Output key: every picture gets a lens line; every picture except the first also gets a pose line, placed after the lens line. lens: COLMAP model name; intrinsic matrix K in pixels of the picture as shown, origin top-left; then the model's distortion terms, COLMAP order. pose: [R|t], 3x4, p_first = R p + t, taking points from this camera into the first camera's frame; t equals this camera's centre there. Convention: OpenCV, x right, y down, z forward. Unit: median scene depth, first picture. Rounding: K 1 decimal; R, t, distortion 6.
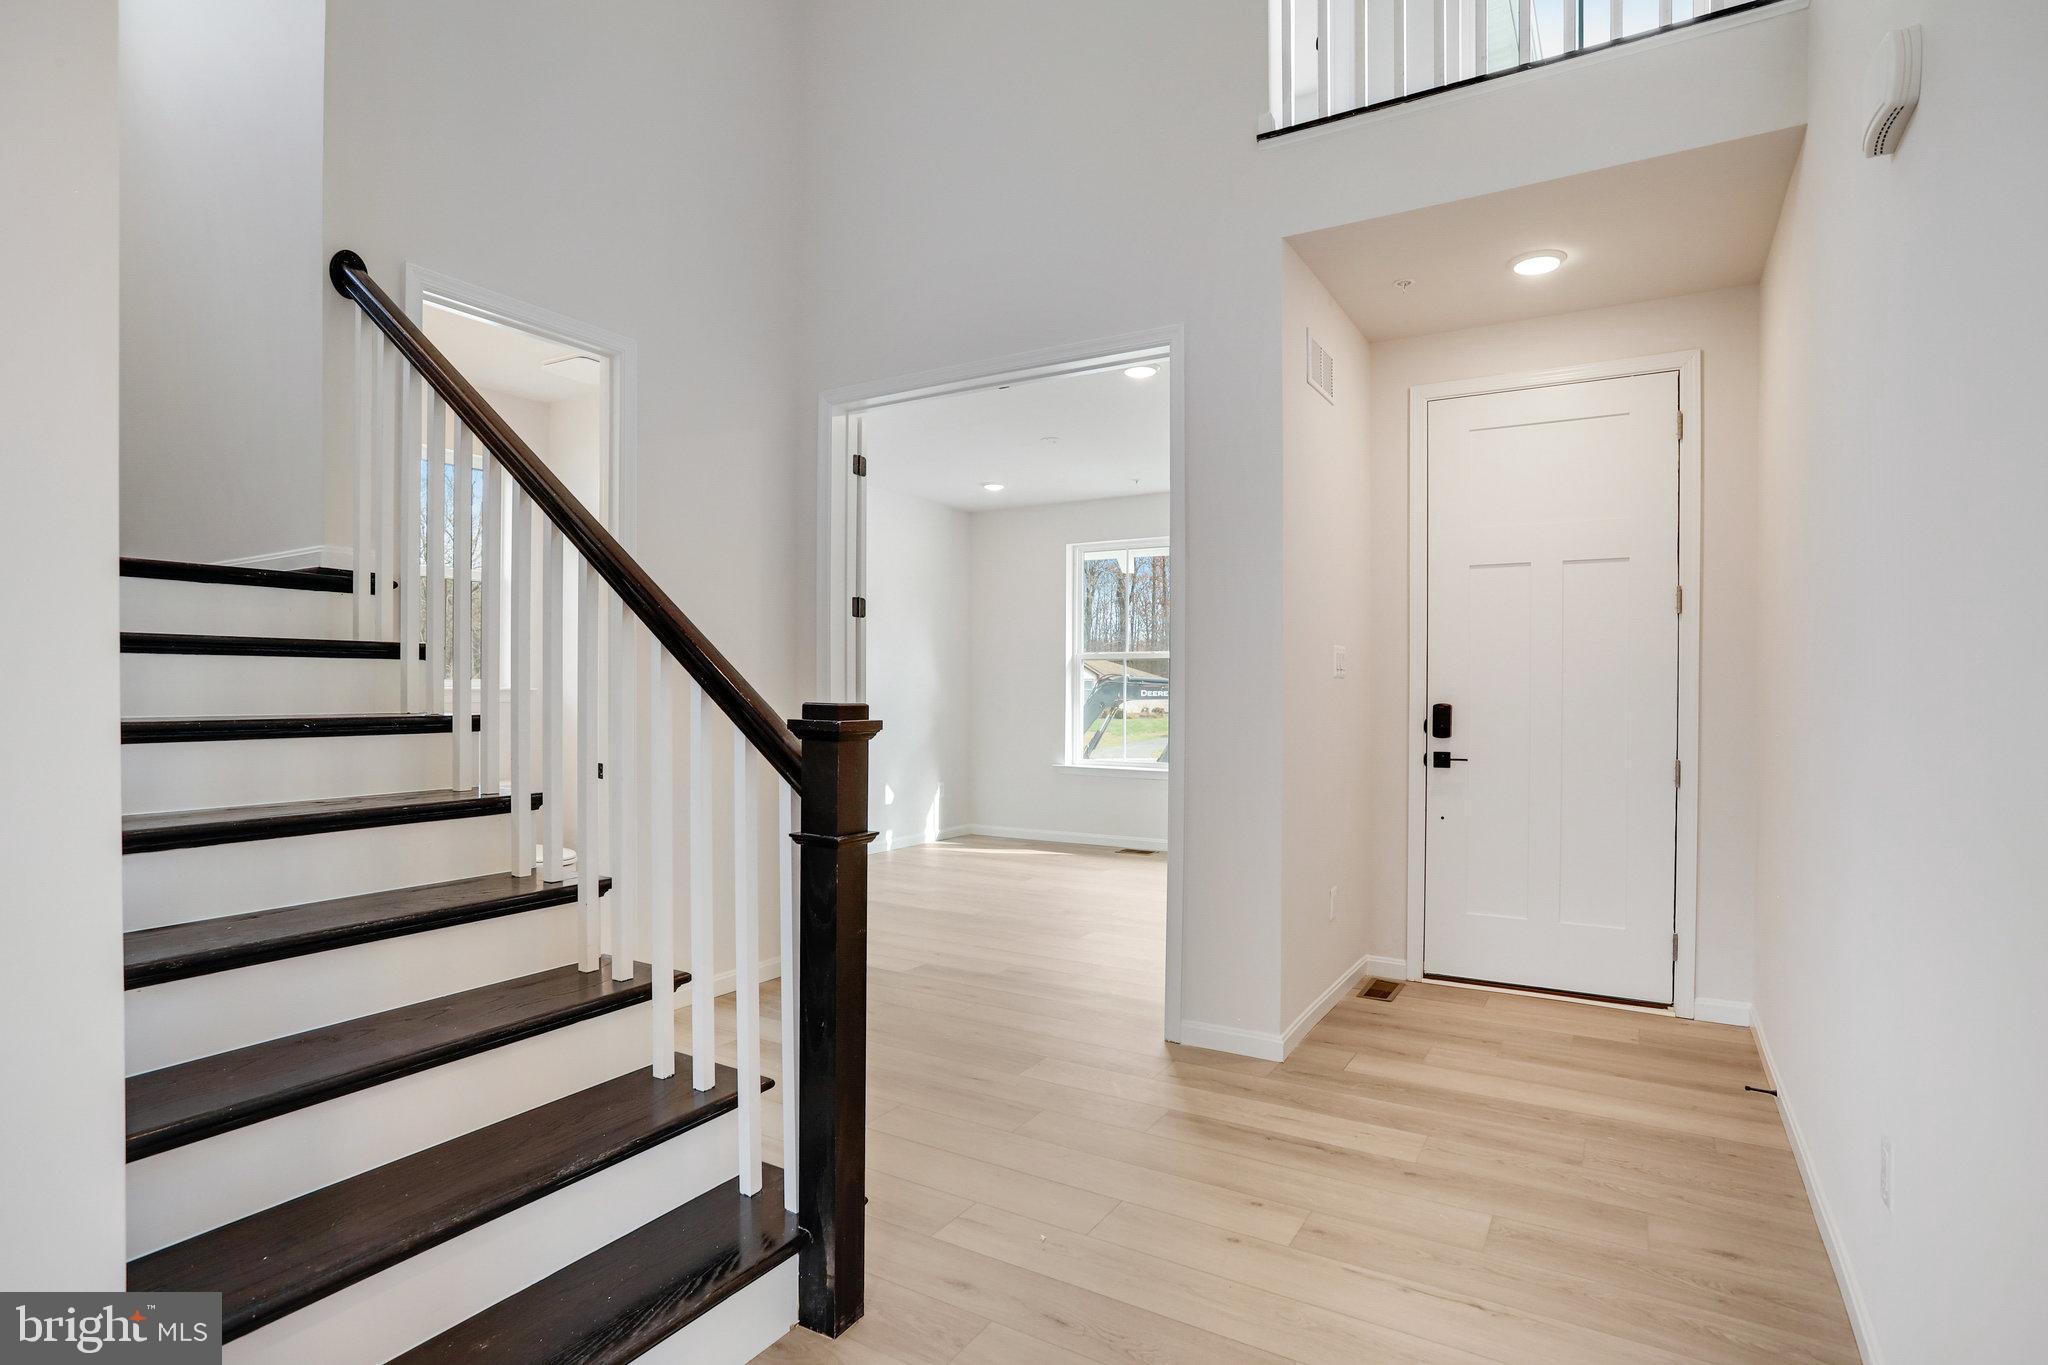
lens RADIAL K [[1046.7, 0, 1011.3], [0, 1046.7, 693.0], [0, 0, 1]] dist [-0.016209, 0.006874]
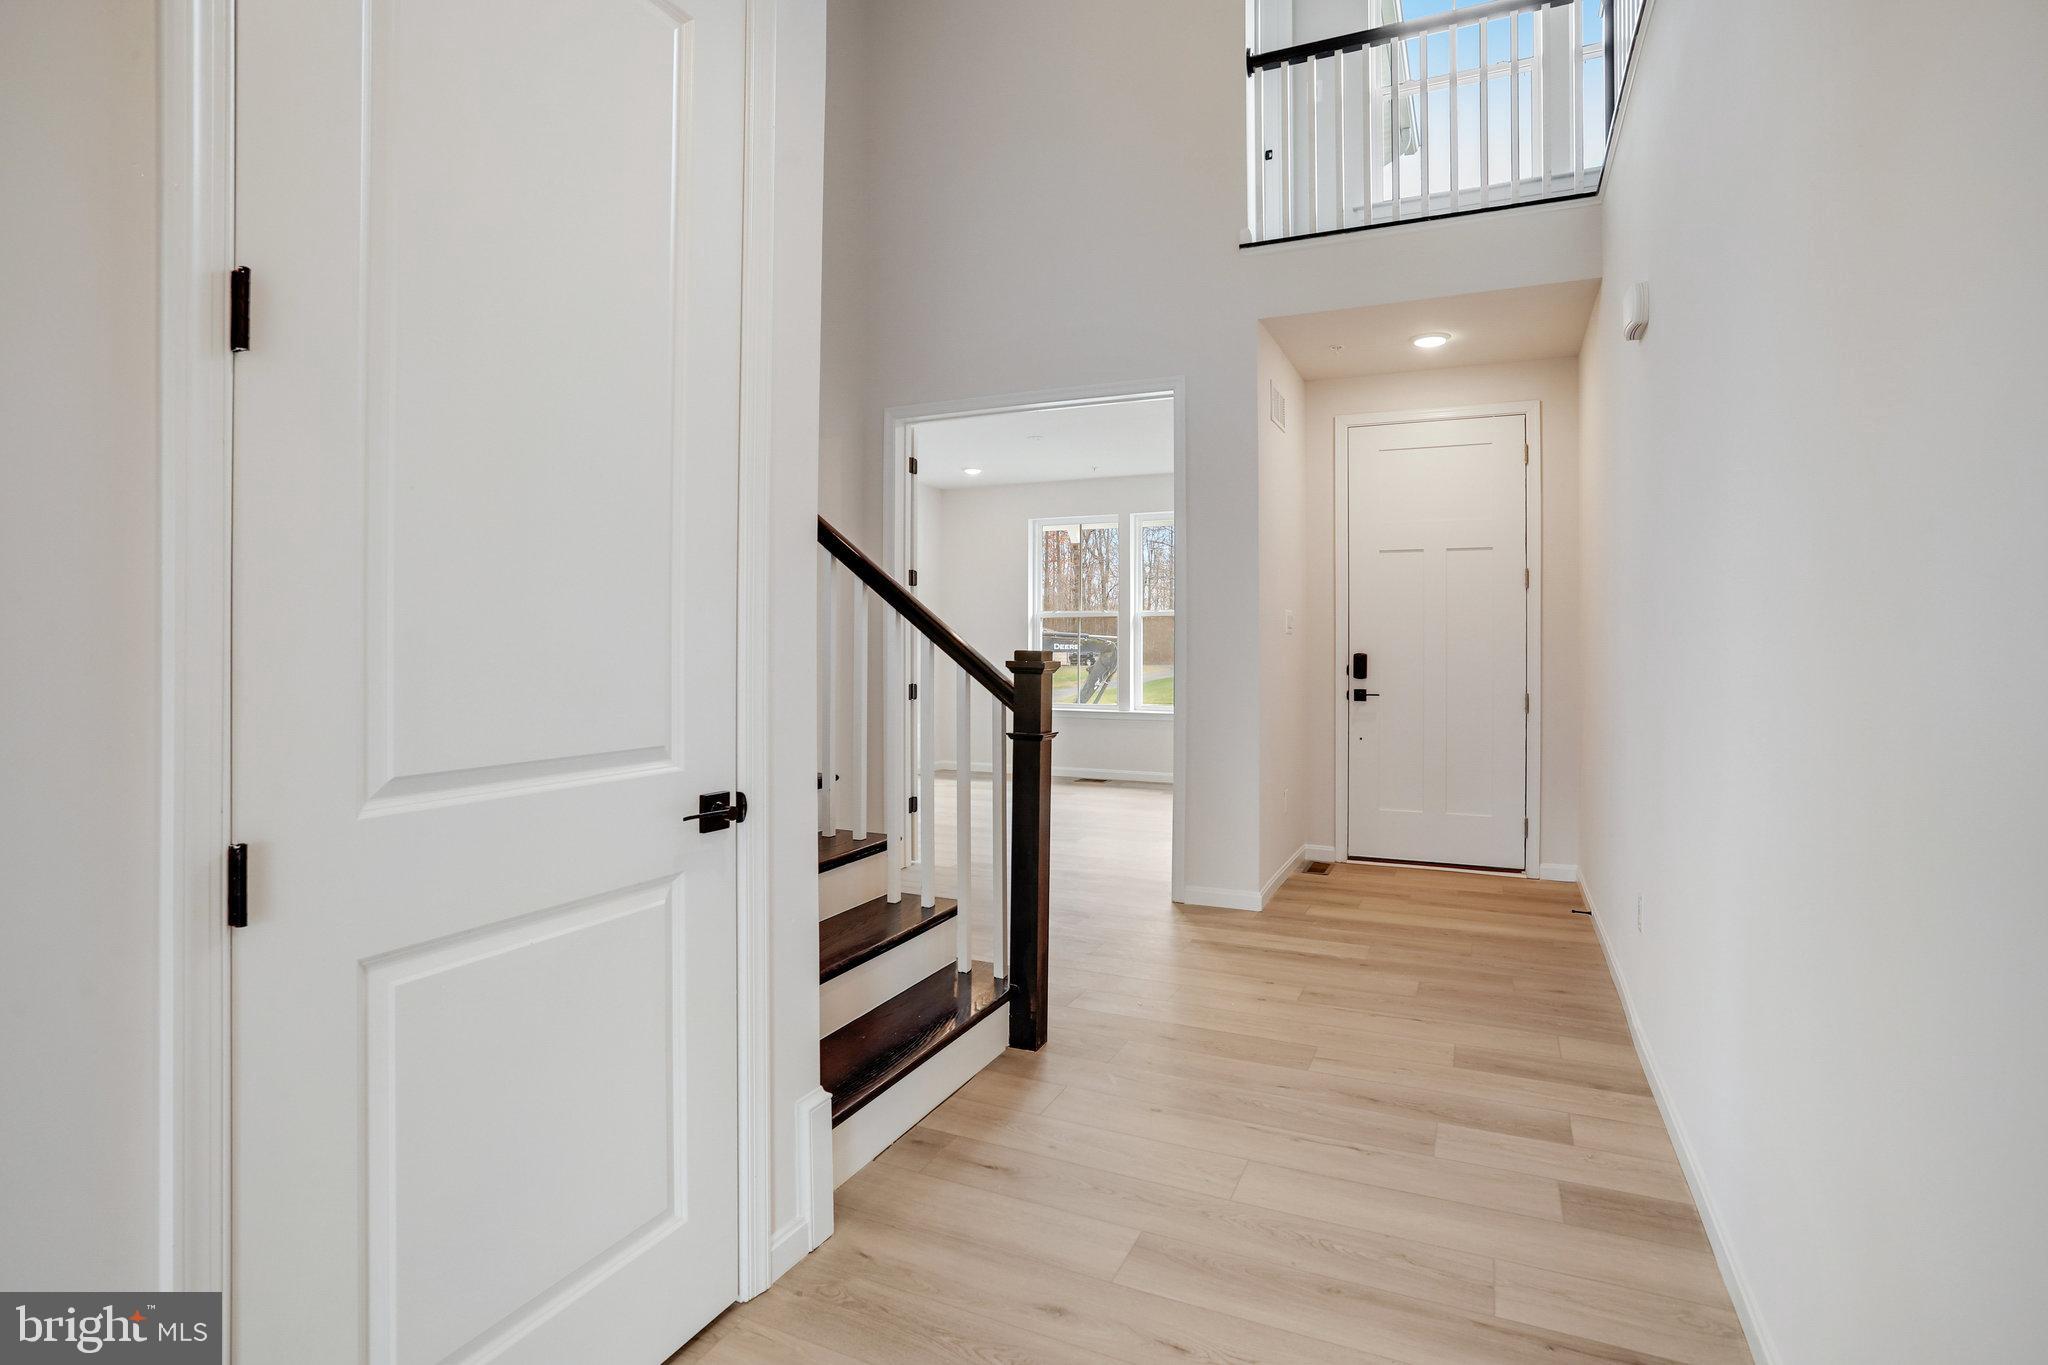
lens RADIAL K [[995.1, 0, 1024.0], [0, 995.1, 635.1], [0, 0, 1]] dist [-0.034826, 0.016125]
pose [[0.994689, -0.001260, 0.102914, -0.178979], [0.002554, 0.999919, -0.012444, 0.002235], [-0.102890, 0.012641, 0.994612, -0.266820]]
